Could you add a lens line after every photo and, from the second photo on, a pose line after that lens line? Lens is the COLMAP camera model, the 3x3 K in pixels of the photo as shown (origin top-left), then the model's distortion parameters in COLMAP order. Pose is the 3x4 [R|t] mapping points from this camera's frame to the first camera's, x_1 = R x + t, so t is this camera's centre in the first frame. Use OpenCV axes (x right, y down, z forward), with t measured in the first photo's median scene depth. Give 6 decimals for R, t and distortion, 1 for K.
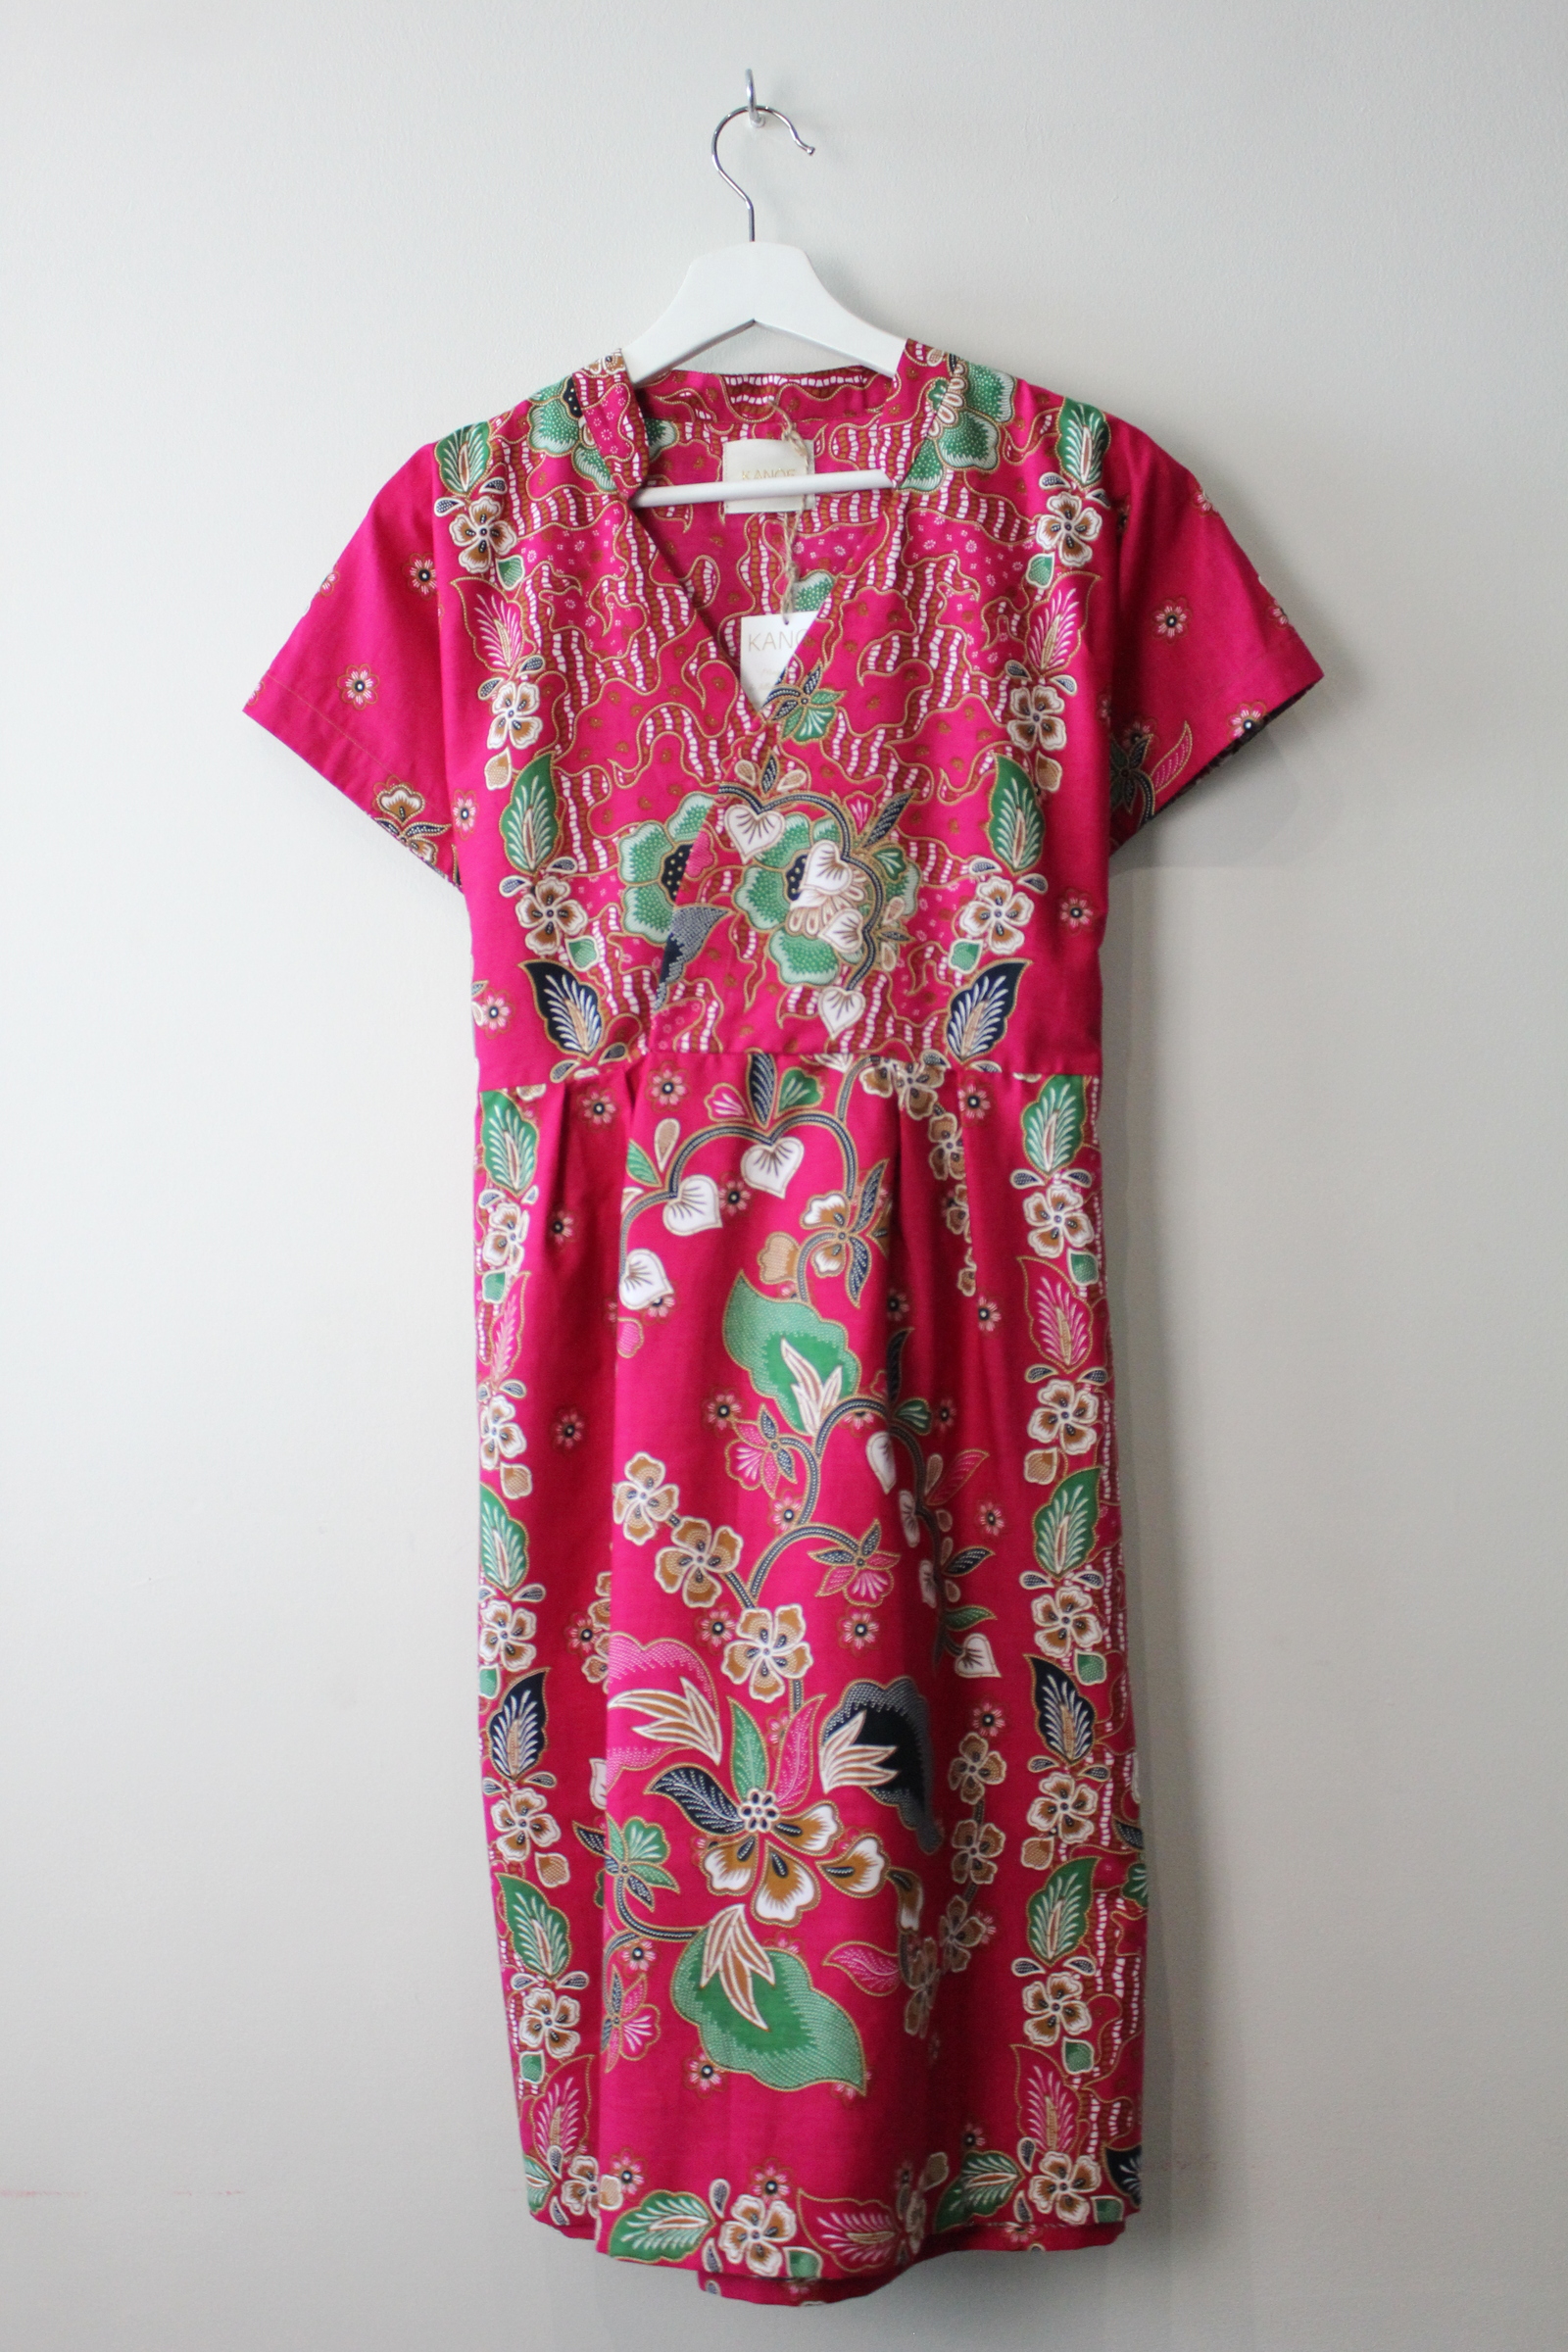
lens RADIAL K [[2175.1, 0, 782.8], [0, 2175.1, 1188.6], [0, 0, 1]] dist [-0.049539, 0.000000]
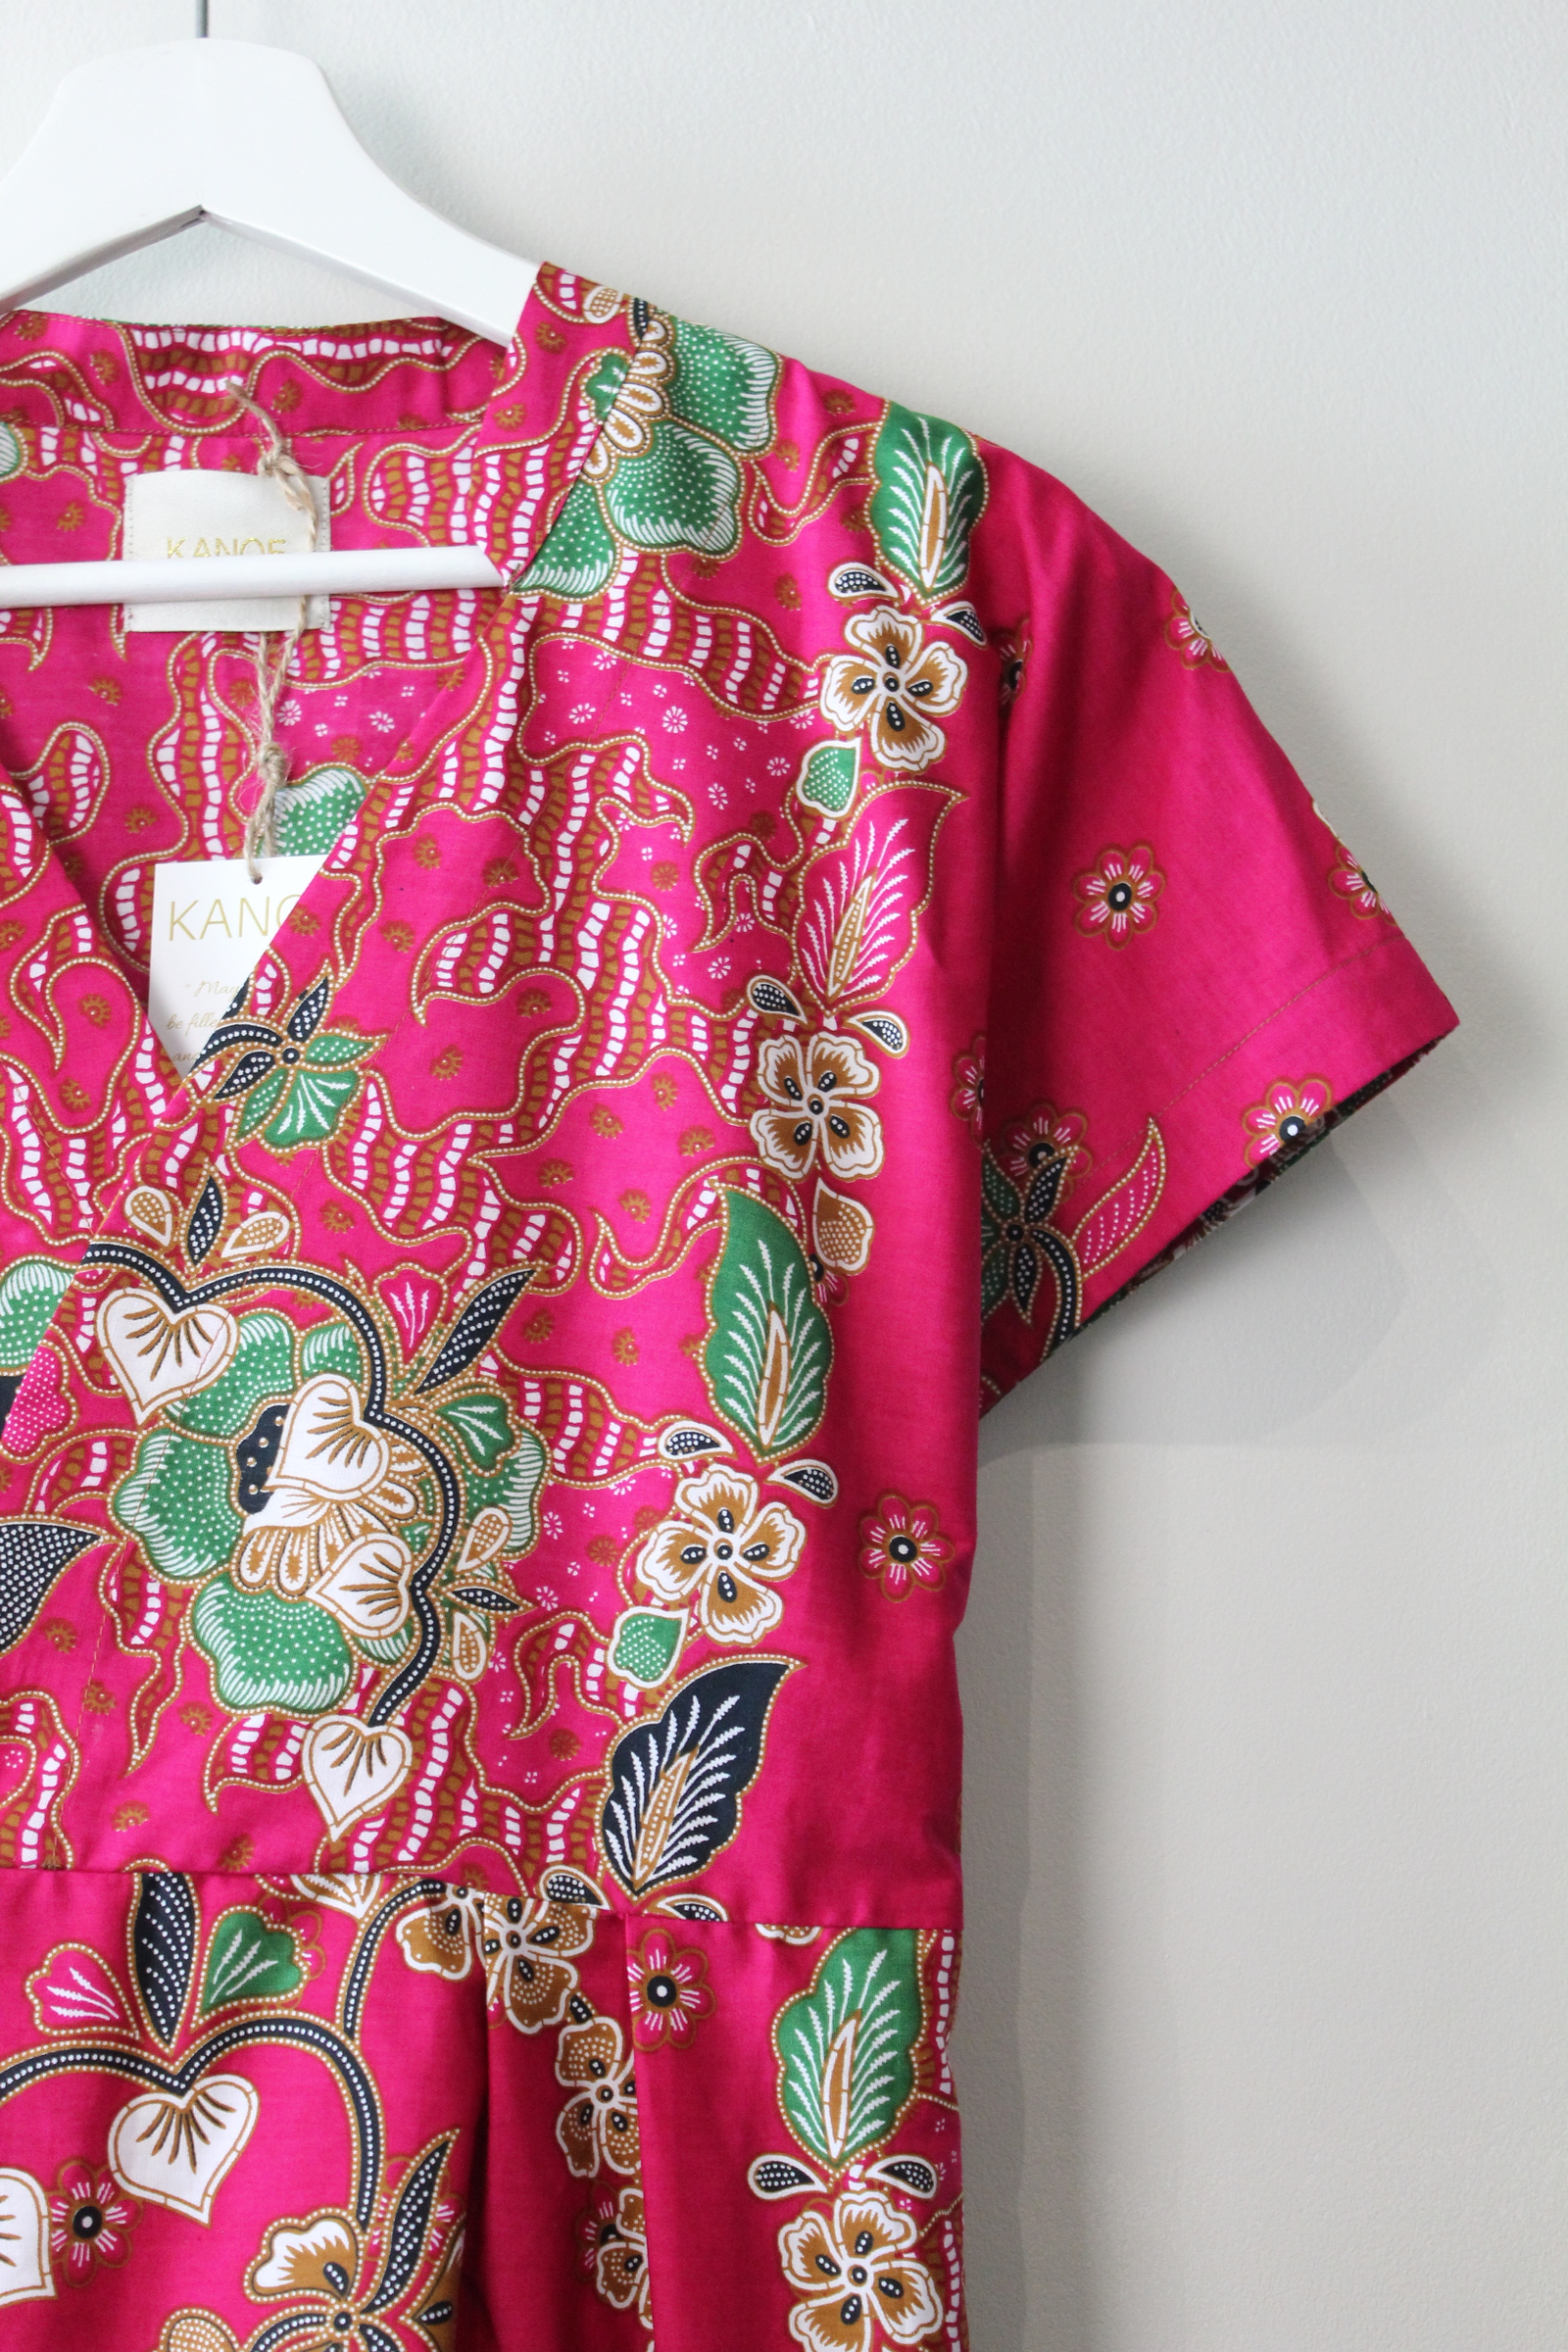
lens RADIAL K [[2692.4, 0, 794.1], [0, 2692.4, 1163.0], [0, 0, 1]] dist [0.050151, 0.000000]
pose [[0.997766, 0.017772, 0.064393, 0.076734], [-0.010003, 0.992840, -0.119029, -0.138906], [-0.066047, 0.118119, 0.990801, 0.454328]]
